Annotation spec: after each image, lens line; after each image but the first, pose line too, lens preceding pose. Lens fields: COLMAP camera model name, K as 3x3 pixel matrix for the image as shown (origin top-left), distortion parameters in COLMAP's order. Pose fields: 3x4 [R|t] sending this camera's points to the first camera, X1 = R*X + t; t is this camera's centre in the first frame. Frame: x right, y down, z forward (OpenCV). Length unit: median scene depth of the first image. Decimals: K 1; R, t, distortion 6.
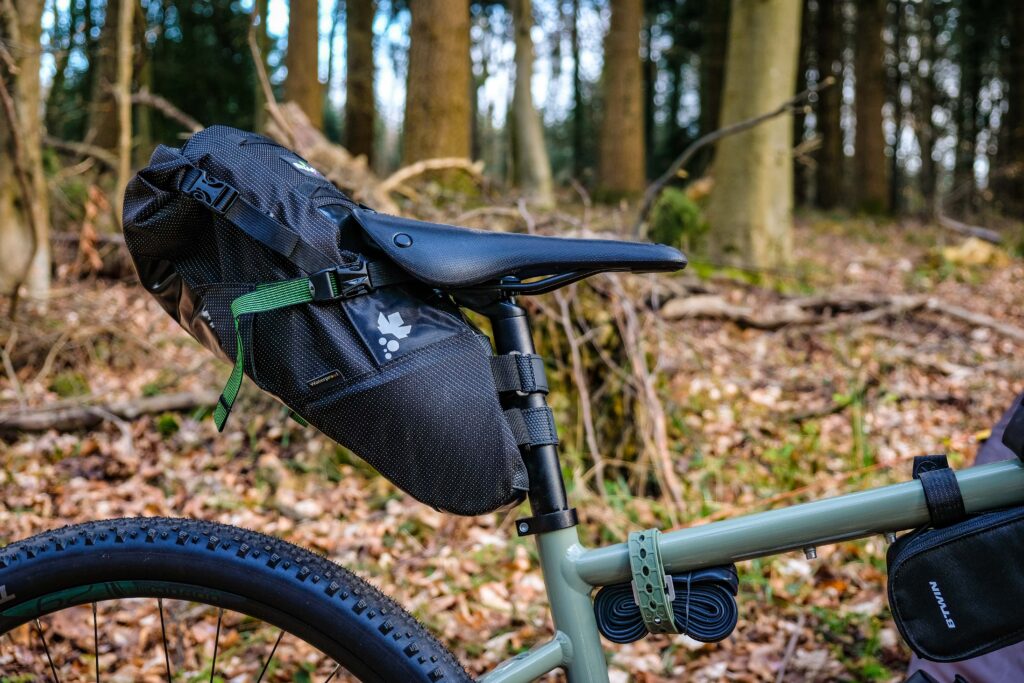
lens RADIAL K [[1539.5, 0, 512.9], [0, 1539.5, 342.9], [0, 0, 1]] dist [-0.029904, 0.000000]
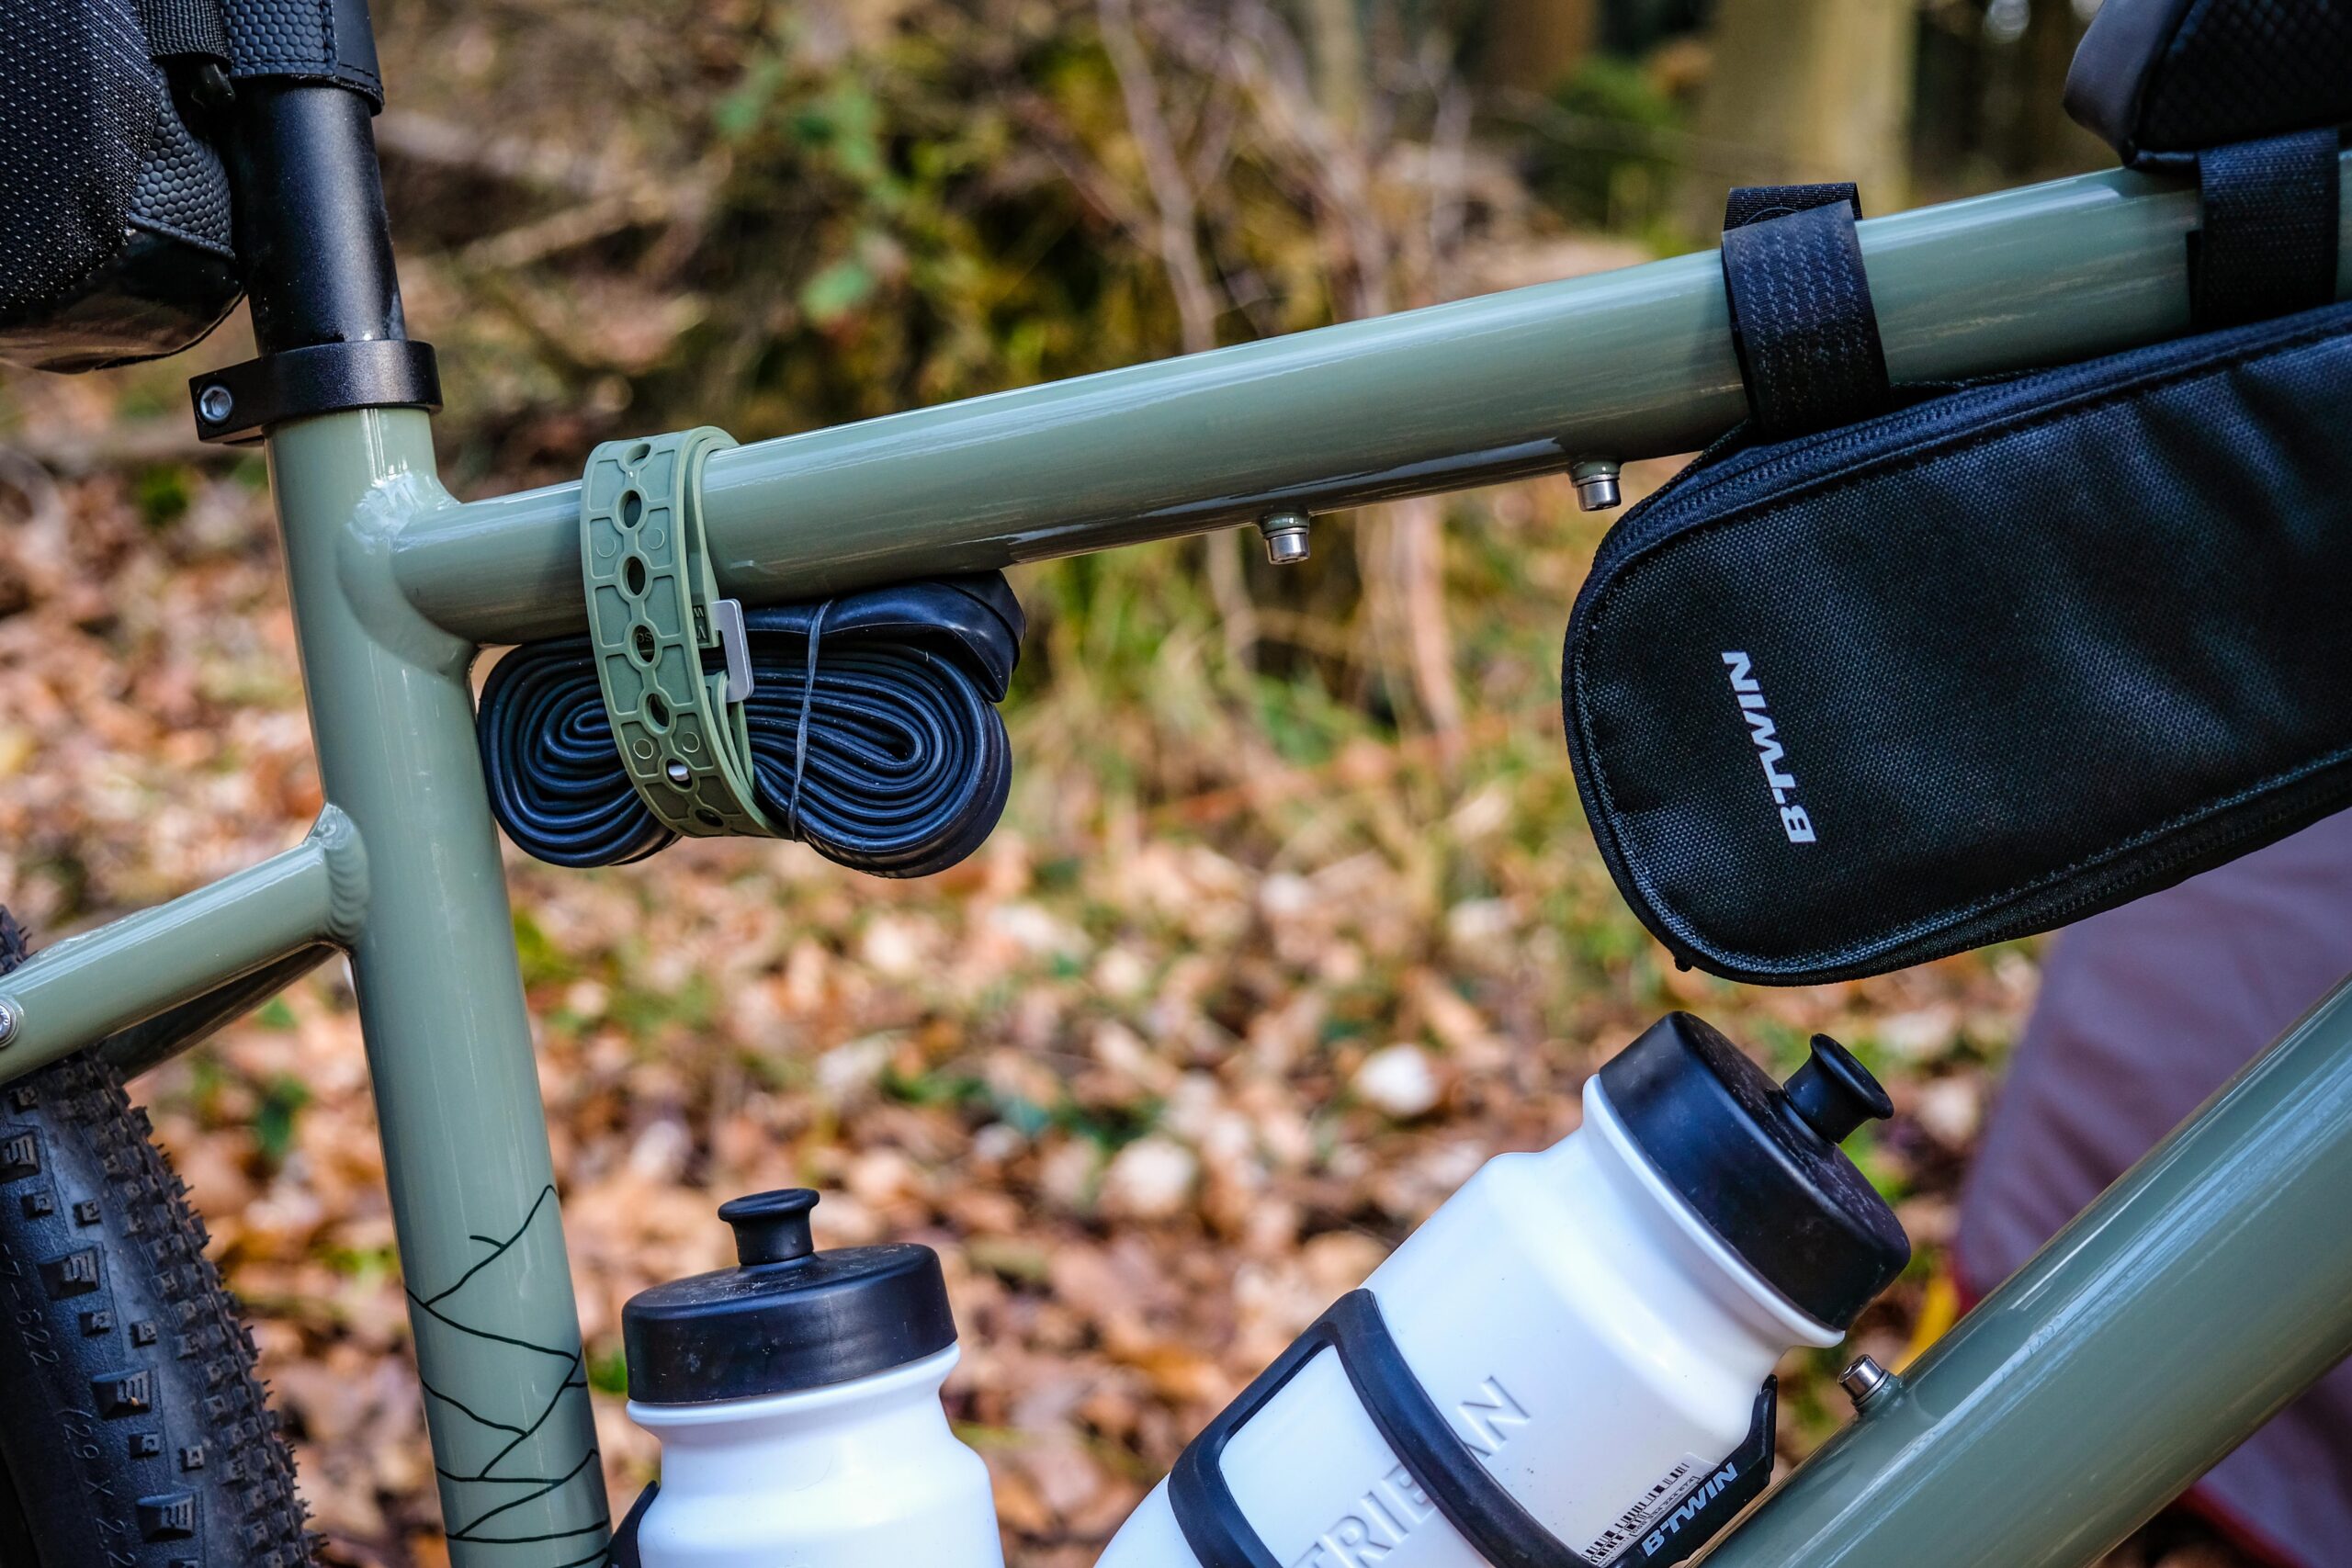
lens RADIAL K [[3535.6, 0, 1177.5], [0, 3535.6, 777.3], [0, 0, 1]] dist [-0.029904, 0.000000]
pose [[0.998340, 0.051209, -0.026352, 0.192315], [-0.048841, 0.995286, 0.083789, 0.127267], [0.030518, -0.082363, 0.996135, 0.413211]]
